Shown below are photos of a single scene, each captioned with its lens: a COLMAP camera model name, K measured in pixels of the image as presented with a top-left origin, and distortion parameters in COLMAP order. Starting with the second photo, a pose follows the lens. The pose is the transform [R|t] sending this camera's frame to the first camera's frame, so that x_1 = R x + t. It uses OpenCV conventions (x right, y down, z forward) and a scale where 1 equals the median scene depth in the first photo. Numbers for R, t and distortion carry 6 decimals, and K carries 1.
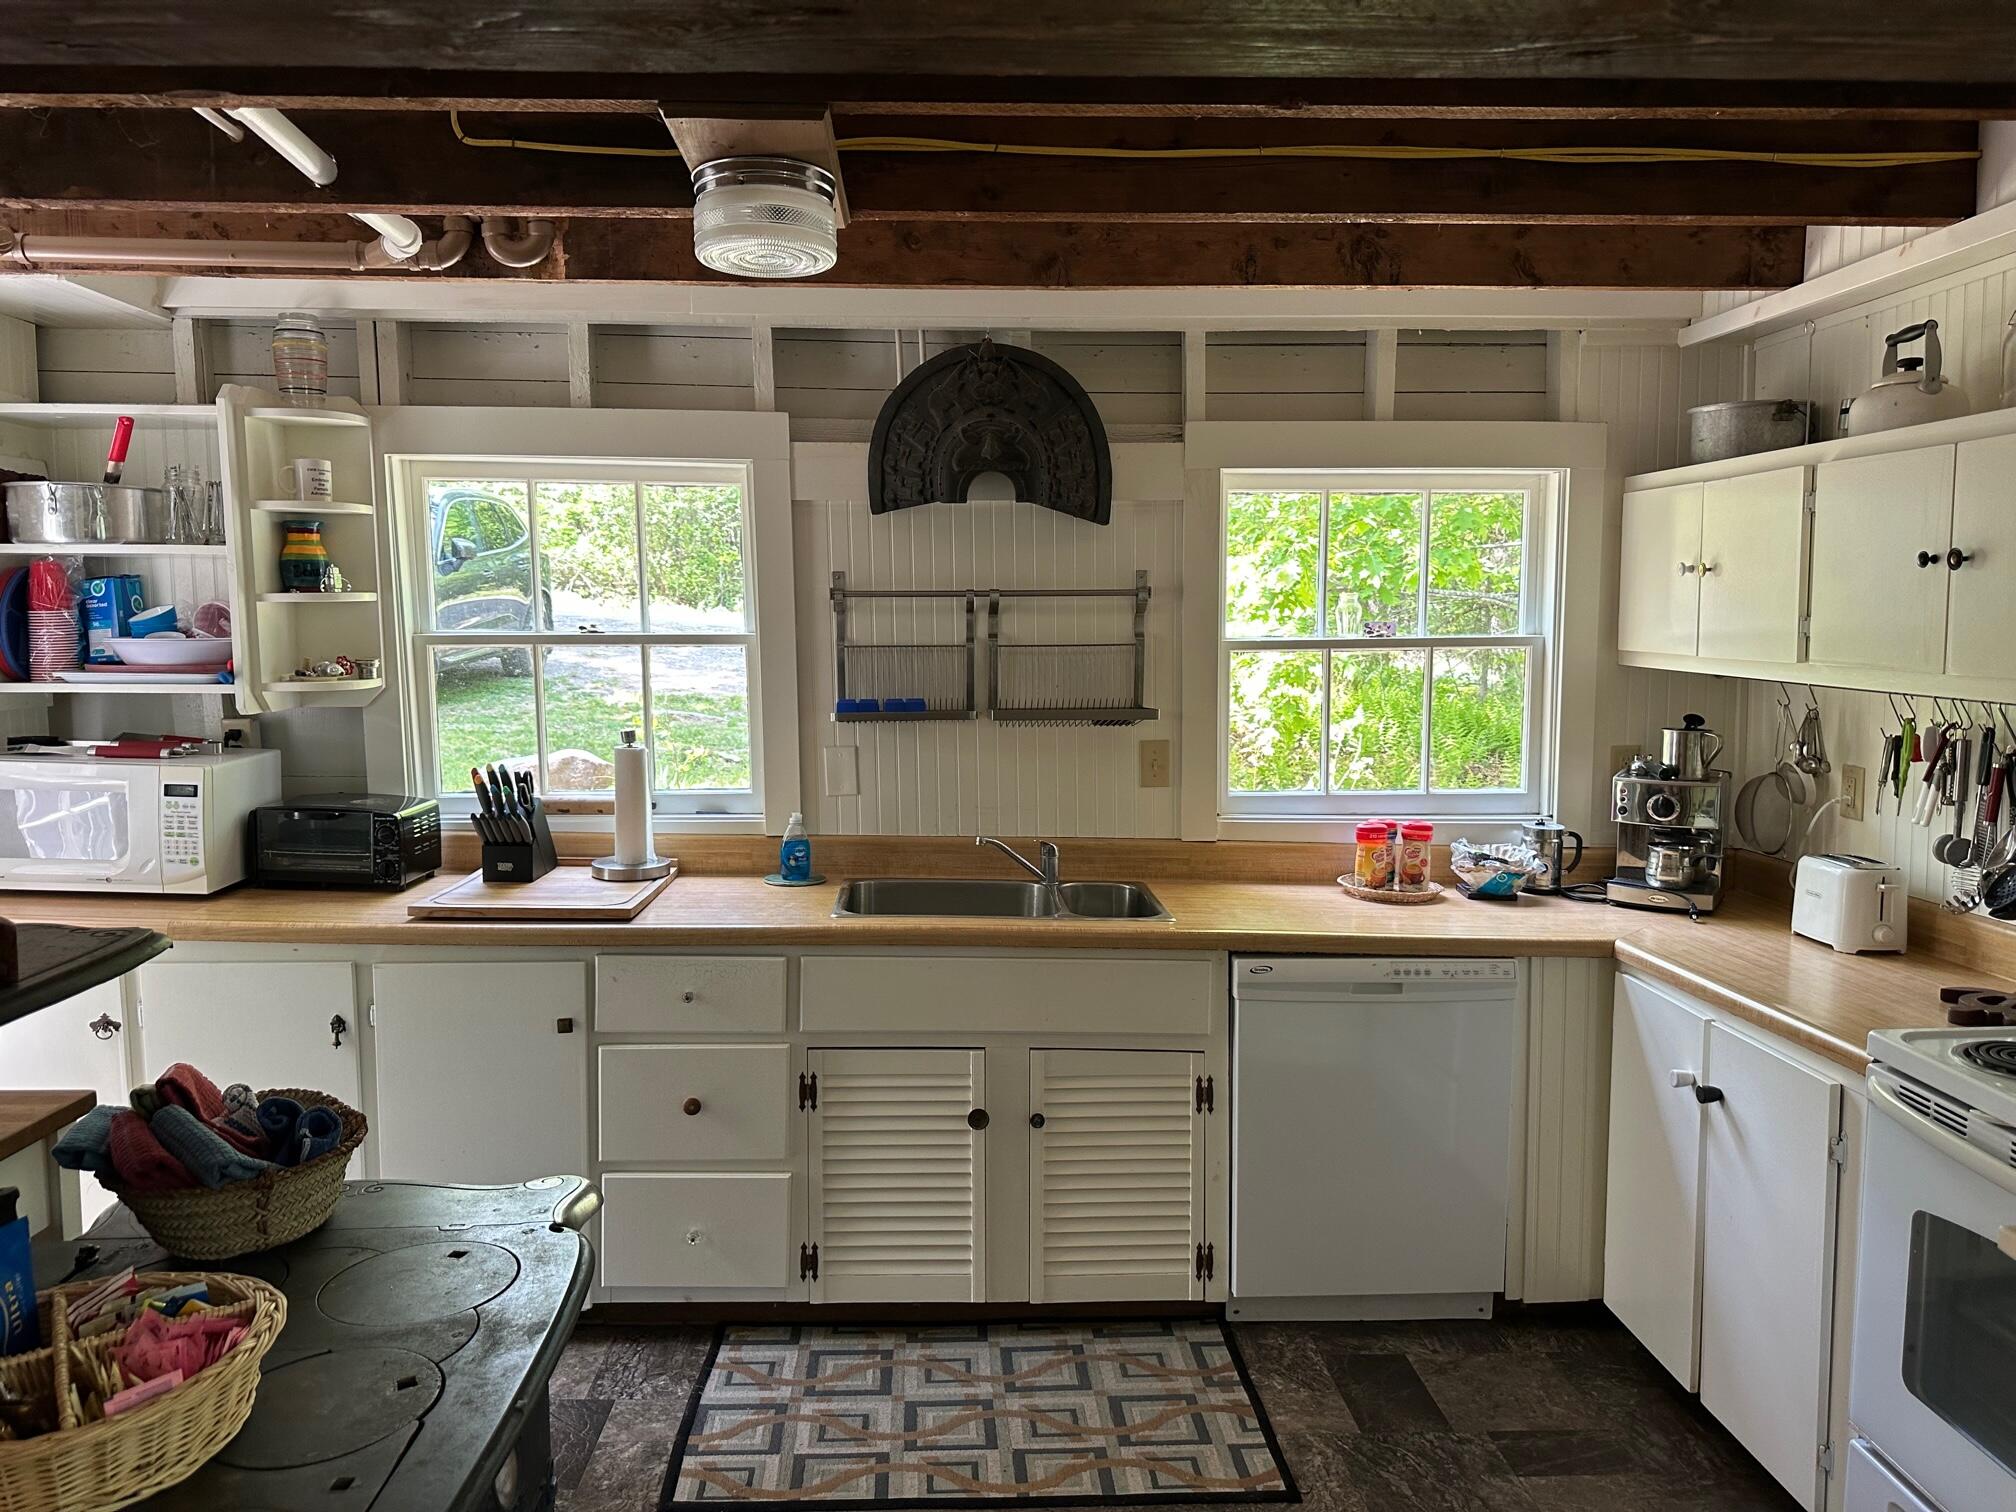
lens RADIAL K [[1385.2, 0, 999.8], [0, 1385.2, 750.6], [0, 0, 1]] dist [0.100297, -0.175183]
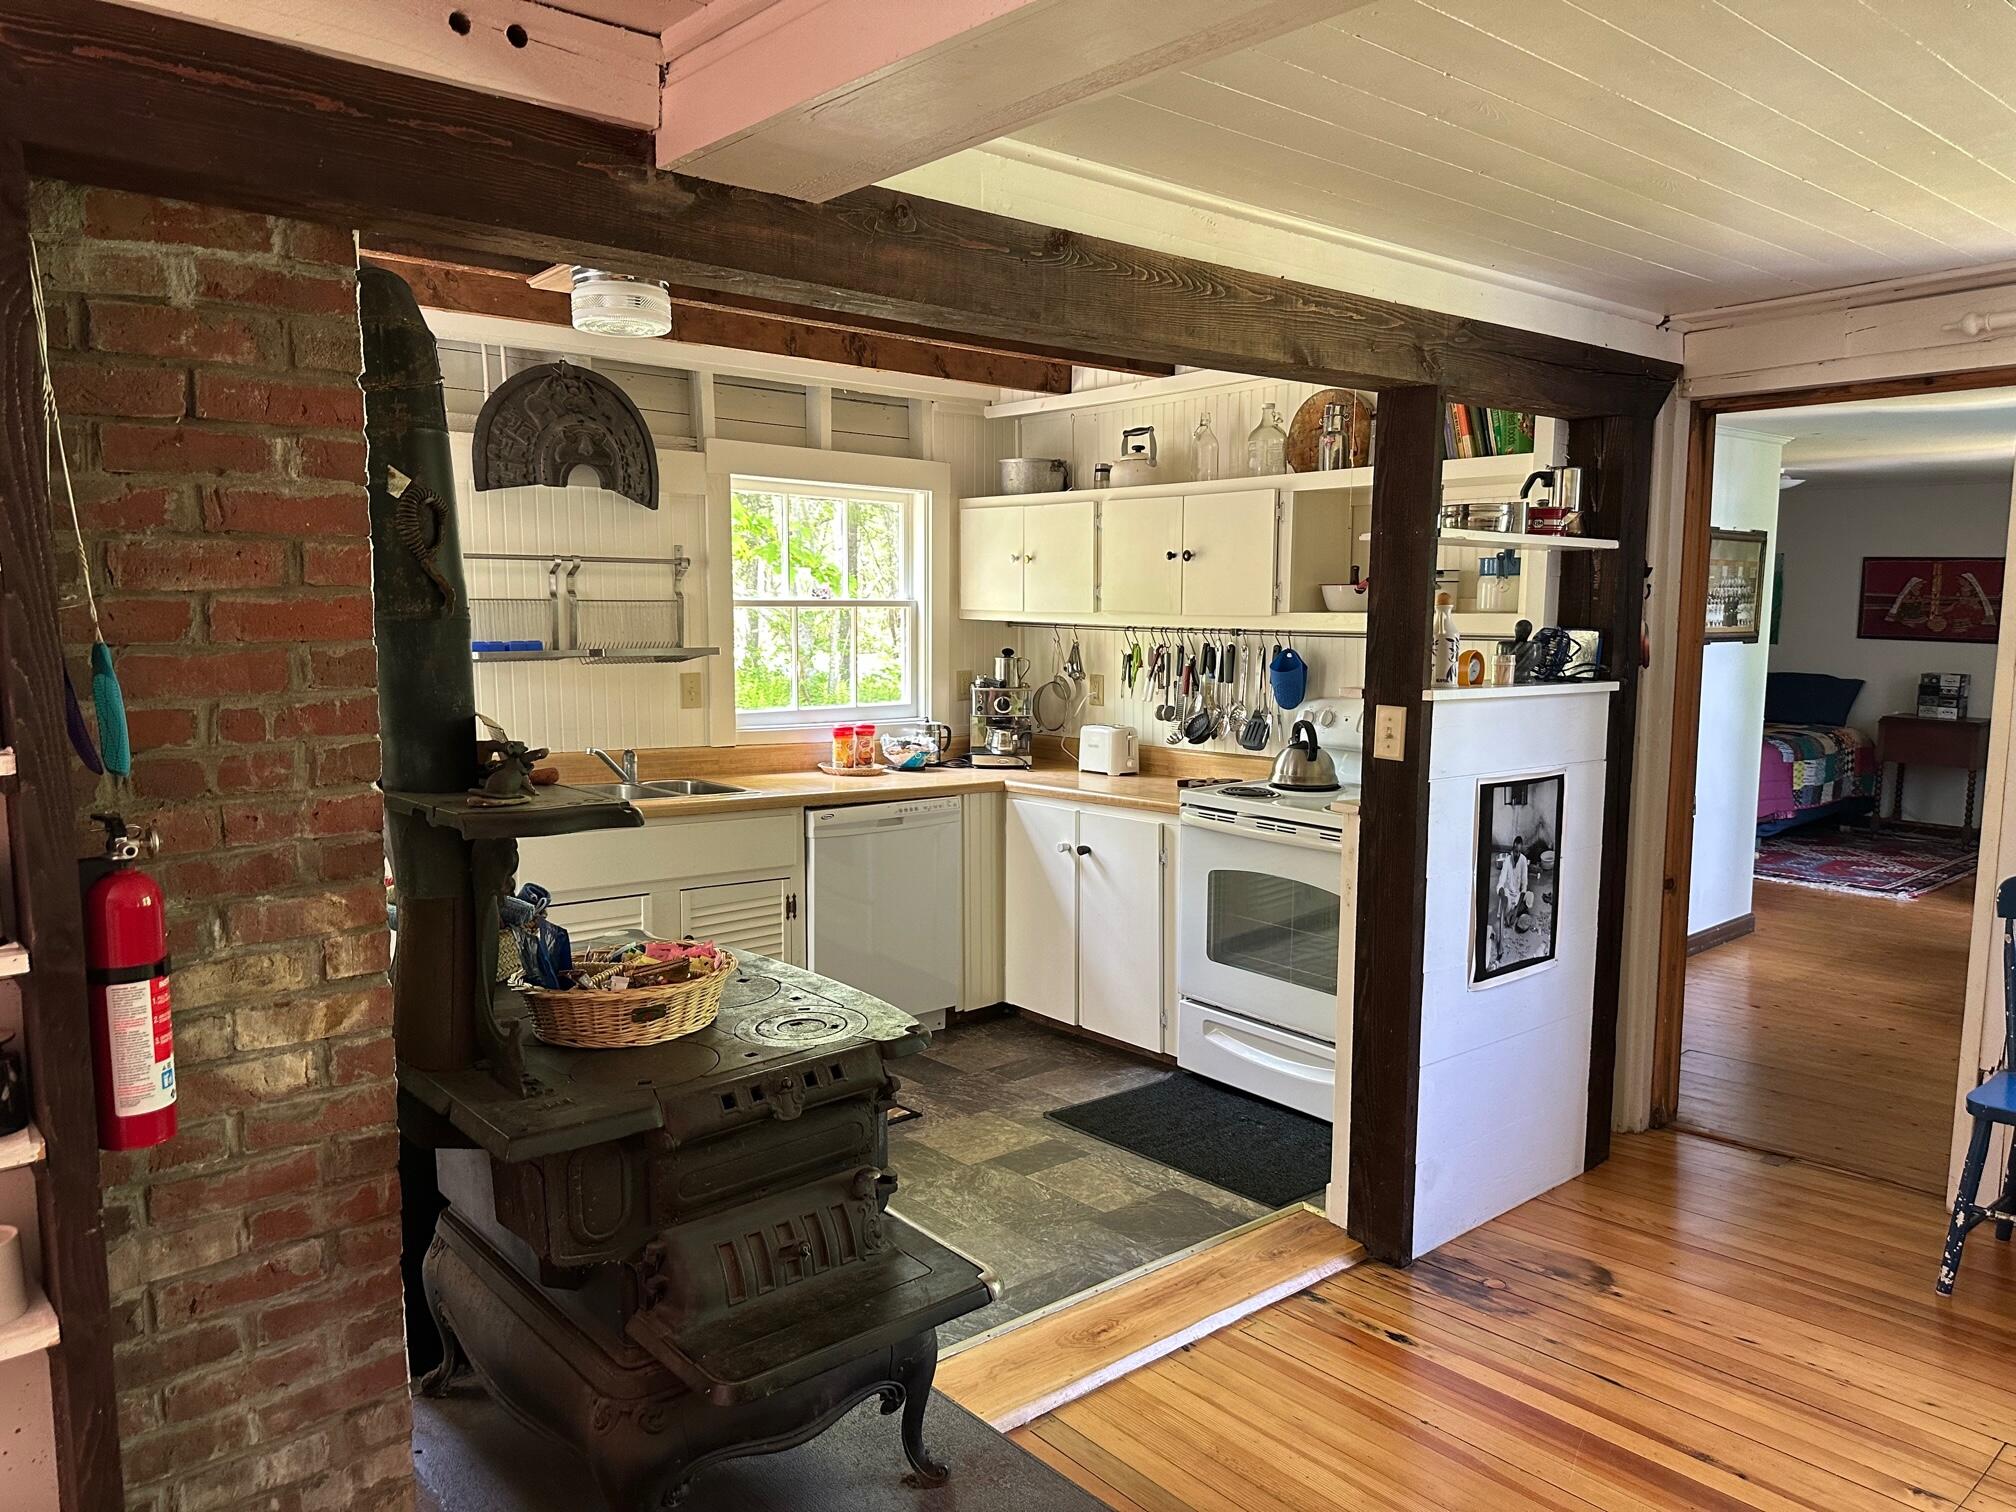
lens RADIAL K [[1433.1, 0, 1008.0], [0, 1433.1, 756.0], [0, 0, 1]] dist [0.004523, -0.030691]
pose [[0.771672, -0.055544, 0.633591, -0.564799], [0.050987, 0.998376, 0.025424, 0.056500], [-0.633974, 0.012686, 0.773250, -0.279563]]
